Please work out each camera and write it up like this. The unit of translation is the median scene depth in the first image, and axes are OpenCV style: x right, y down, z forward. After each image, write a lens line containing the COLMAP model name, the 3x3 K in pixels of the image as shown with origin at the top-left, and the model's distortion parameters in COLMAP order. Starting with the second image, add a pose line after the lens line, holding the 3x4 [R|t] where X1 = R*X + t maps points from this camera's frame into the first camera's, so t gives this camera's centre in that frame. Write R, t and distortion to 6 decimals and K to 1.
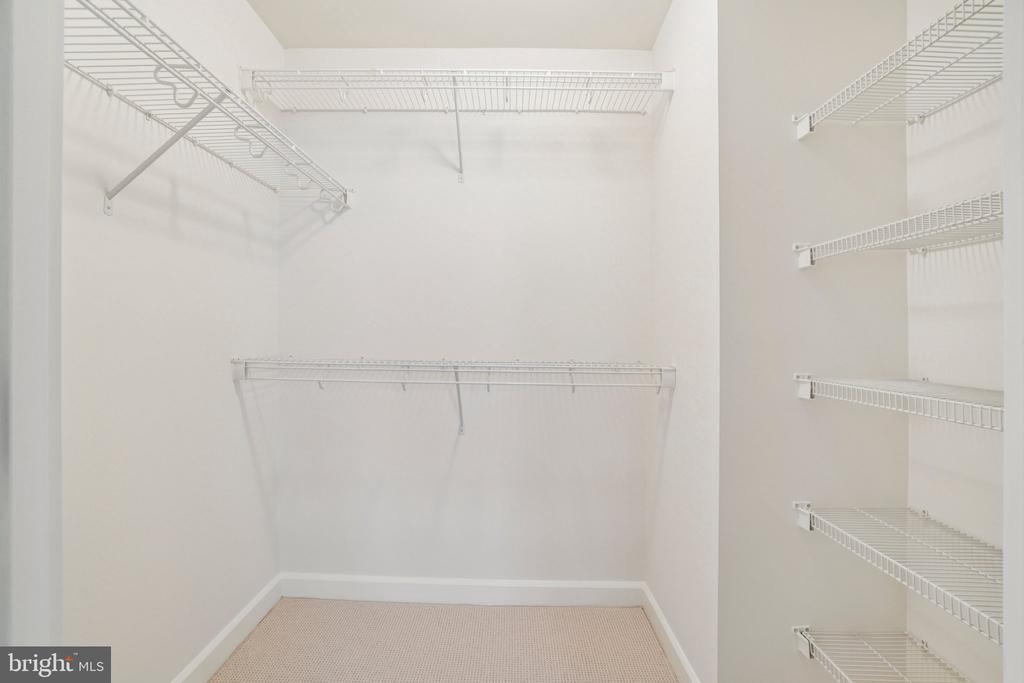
lens RADIAL K [[458.8, 0, 512.4], [0, 458.8, 332.6], [0, 0, 1]] dist [-0.060390, 0.016203]
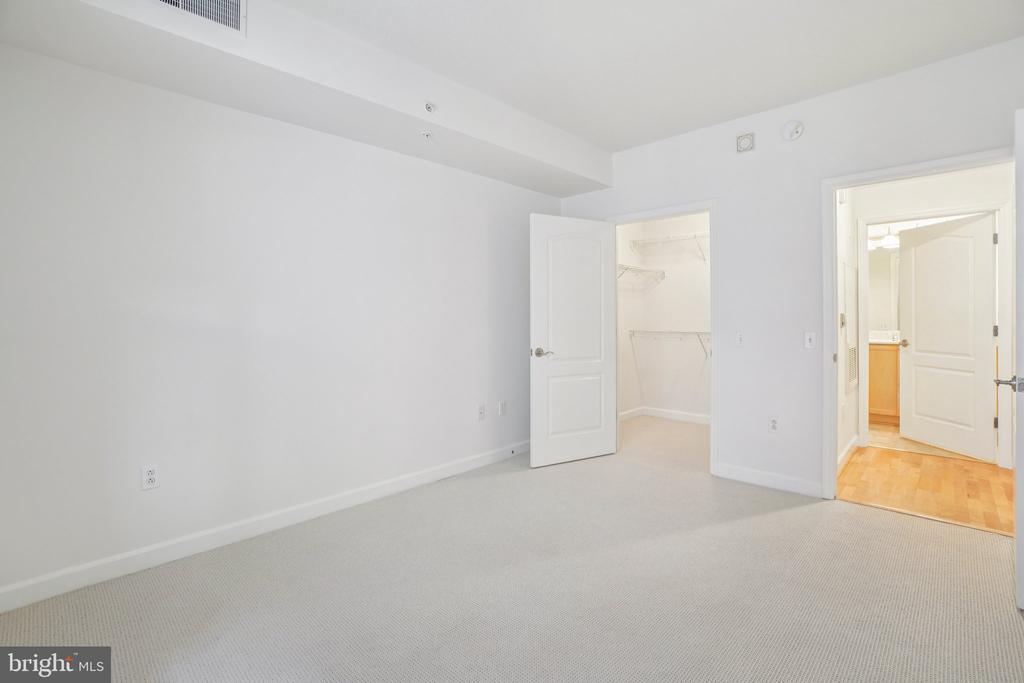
lens RADIAL K [[458.8, 0, 512.4], [0, 458.8, 332.6], [0, 0, 1]] dist [-0.060390, 0.016203]
pose [[0.691998, 0.008636, -0.721847, 1.081825], [0.013404, 0.999602, 0.024809, -0.013034], [0.721775, -0.026843, 0.691607, -1.743807]]
